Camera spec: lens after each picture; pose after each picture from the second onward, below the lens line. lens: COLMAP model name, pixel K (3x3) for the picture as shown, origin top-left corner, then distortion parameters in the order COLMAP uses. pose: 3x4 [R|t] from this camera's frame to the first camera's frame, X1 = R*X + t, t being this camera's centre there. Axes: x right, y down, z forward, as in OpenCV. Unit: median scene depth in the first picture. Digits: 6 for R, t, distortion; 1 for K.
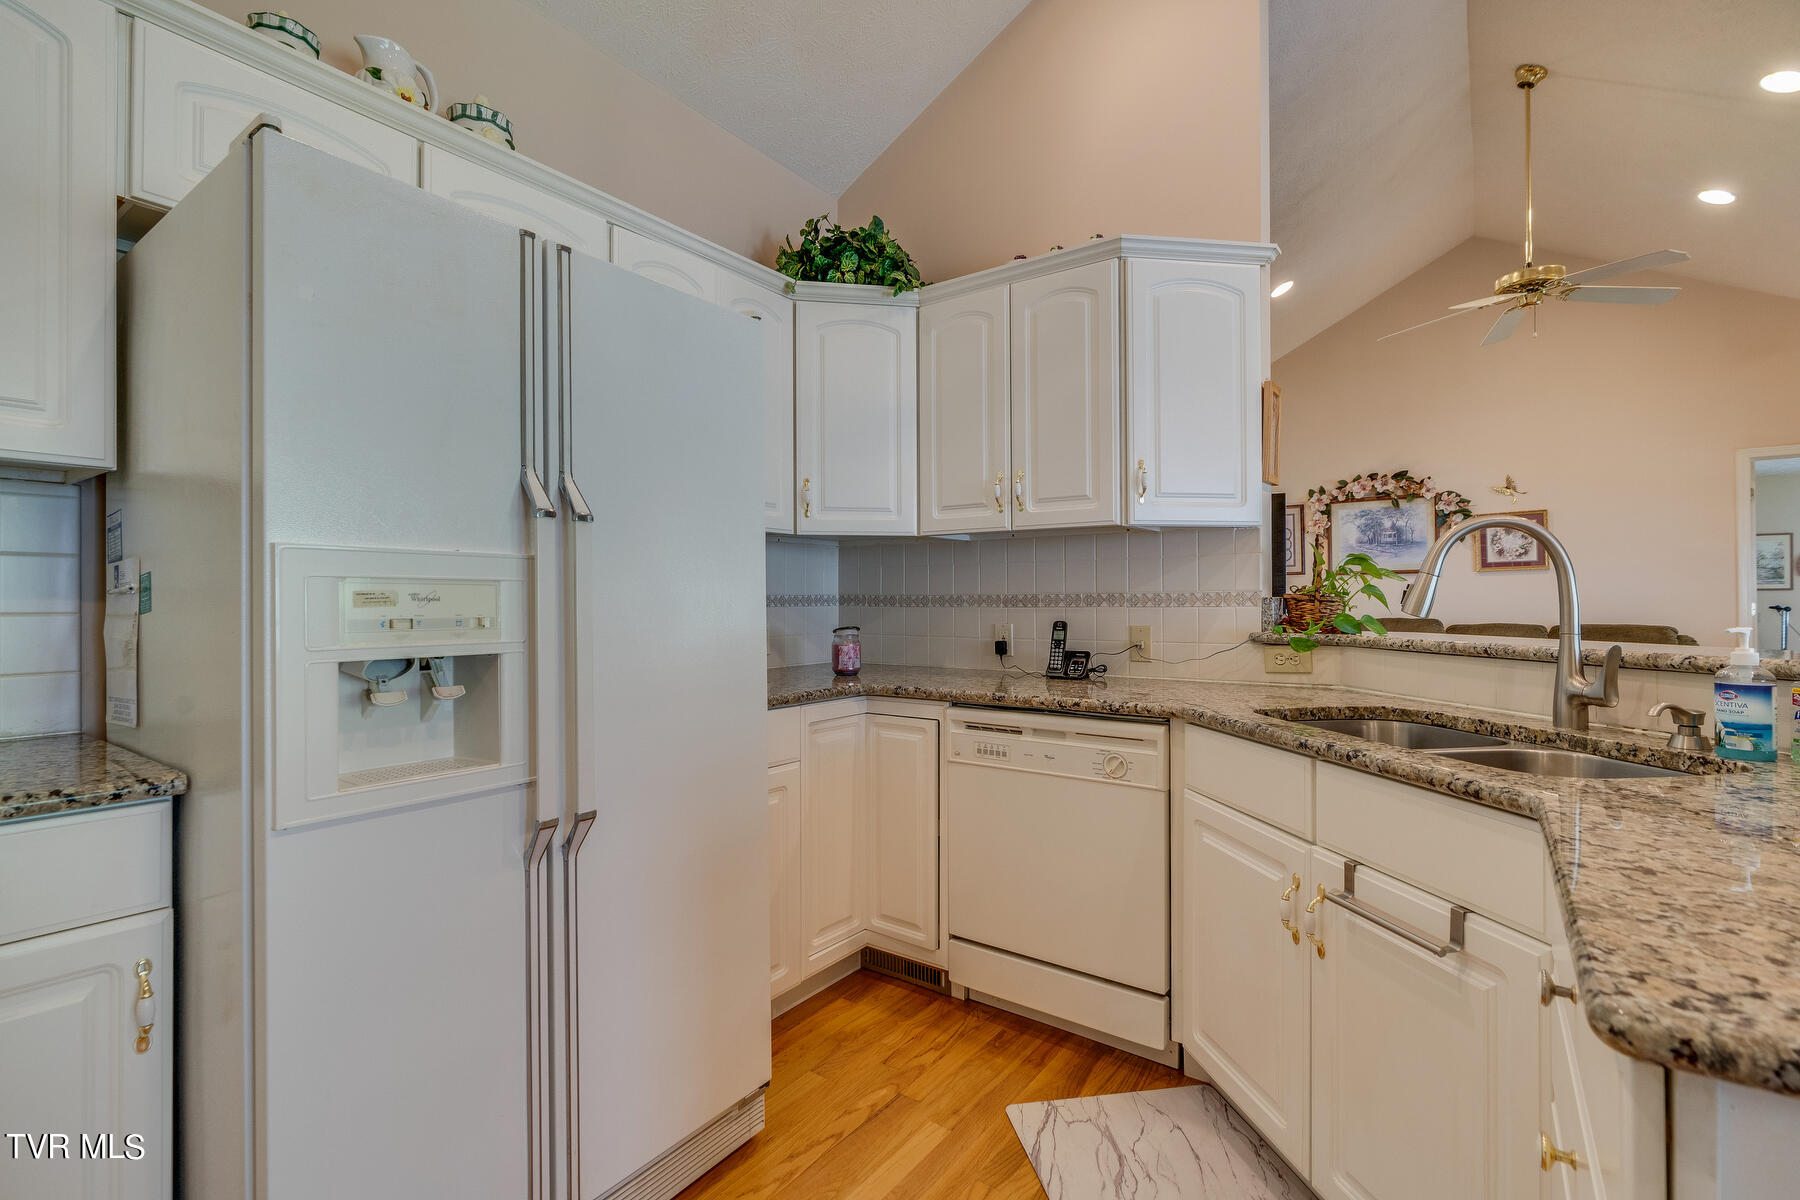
lens RADIAL K [[805.2, 0, 899.3], [0, 805.2, 625.4], [0, 0, 1]] dist [-0.001056, 0.000147]
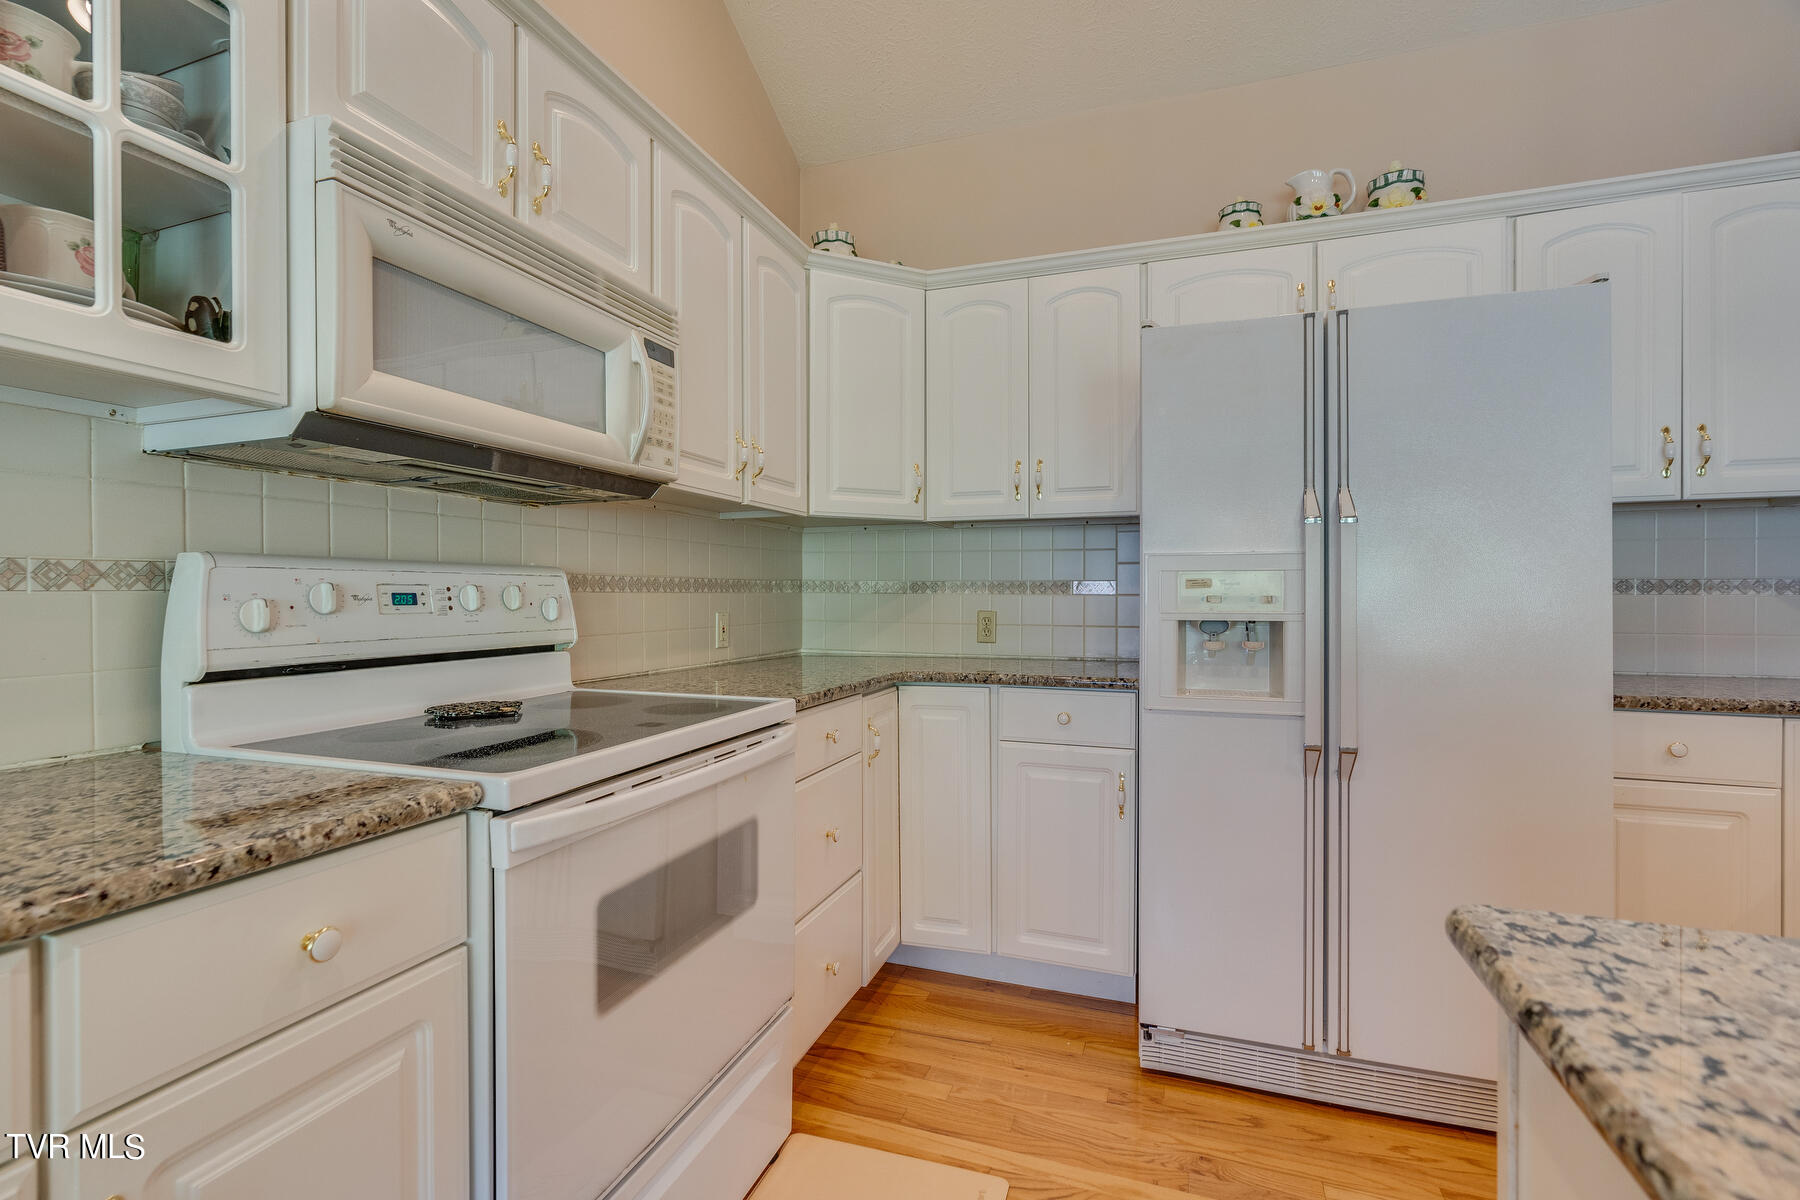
lens RADIAL K [[815.2, 0, 898.1], [0, 815.2, 606.9], [0, 0, 1]] dist [-0.003629, -0.000418]
pose [[0.278341, 0.009069, -0.960440, 0.752042], [-0.016385, 0.999855, 0.004693, 0.016663], [0.960343, 0.014431, 0.278449, -0.058652]]
